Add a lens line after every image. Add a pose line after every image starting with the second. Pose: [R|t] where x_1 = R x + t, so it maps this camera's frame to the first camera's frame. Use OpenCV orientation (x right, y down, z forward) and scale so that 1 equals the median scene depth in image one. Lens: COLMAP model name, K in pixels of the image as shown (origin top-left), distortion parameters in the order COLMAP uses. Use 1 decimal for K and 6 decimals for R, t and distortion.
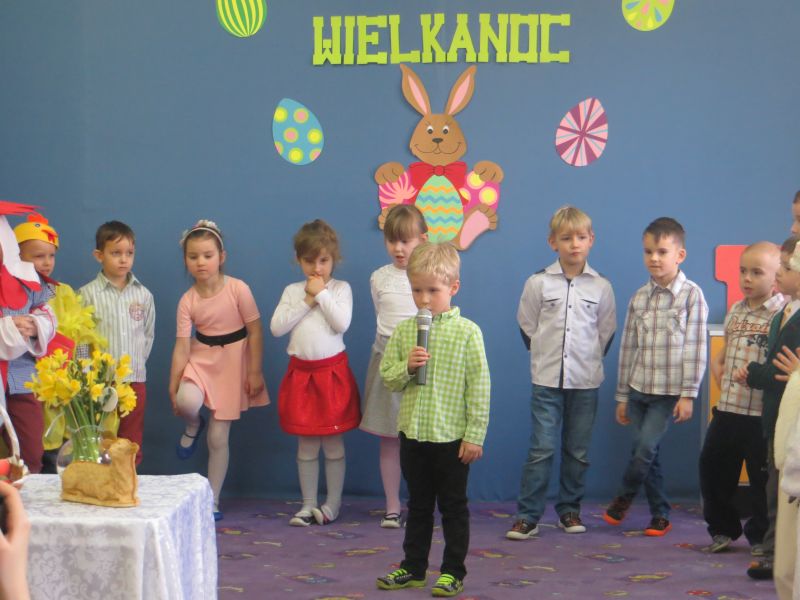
lens RADIAL K [[2209.4, 0, 426.6], [0, 2209.4, 296.6], [0, 0, 1]] dist [-0.039225, 0.631395]
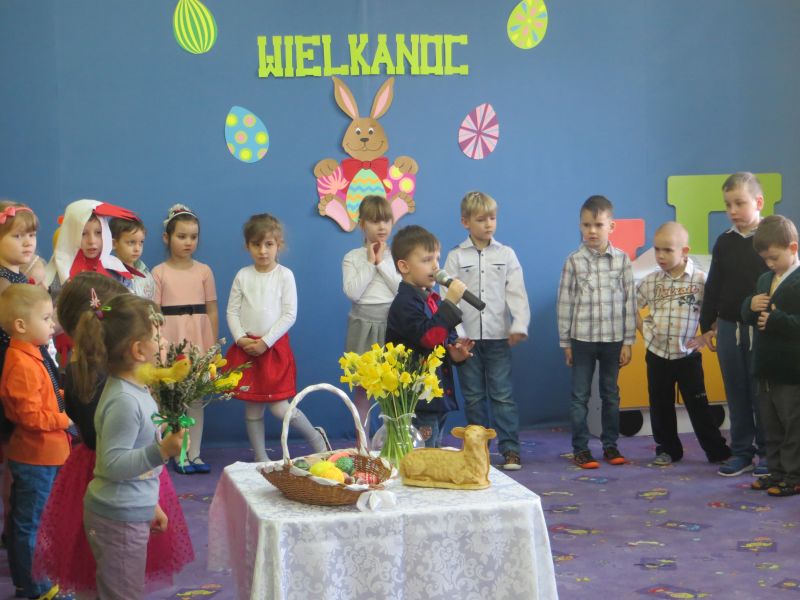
lens RADIAL K [[1587.6, 0, 400.0], [0, 1587.6, 300.0], [0, 0, 1]] dist [-0.069148, -0.114663]
pose [[0.946829, -0.047755, 0.318174, -0.256484], [0.036851, 0.998512, 0.040205, -0.017849], [-0.319621, -0.026342, 0.947179, 0.175468]]
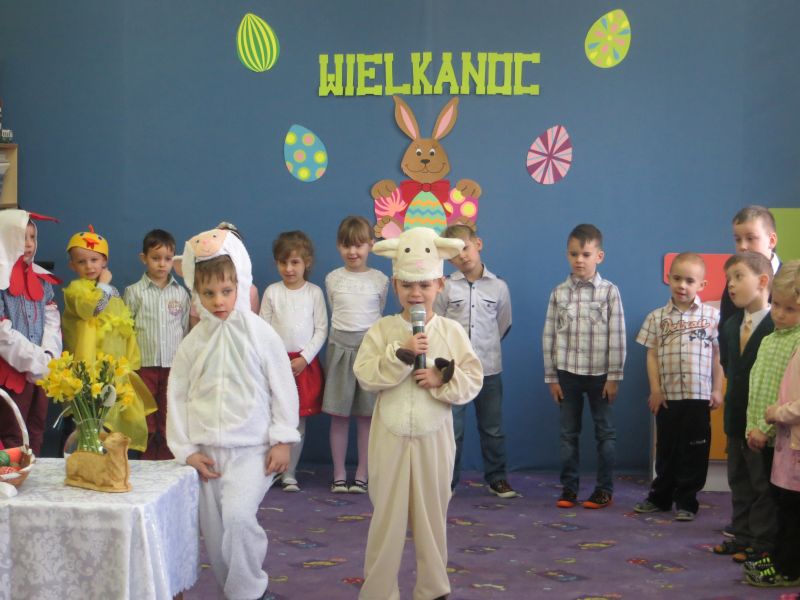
lens RADIAL K [[1808.5, 0, 400.0], [0, 1808.5, 300.0], [0, 0, 1]] dist [-0.085935, 0.316176]
pose [[0.999440, 0.007103, -0.032698, 0.023424], [-0.006661, 0.999885, 0.013598, -0.010644], [0.032790, -0.013373, 0.999373, 0.048308]]
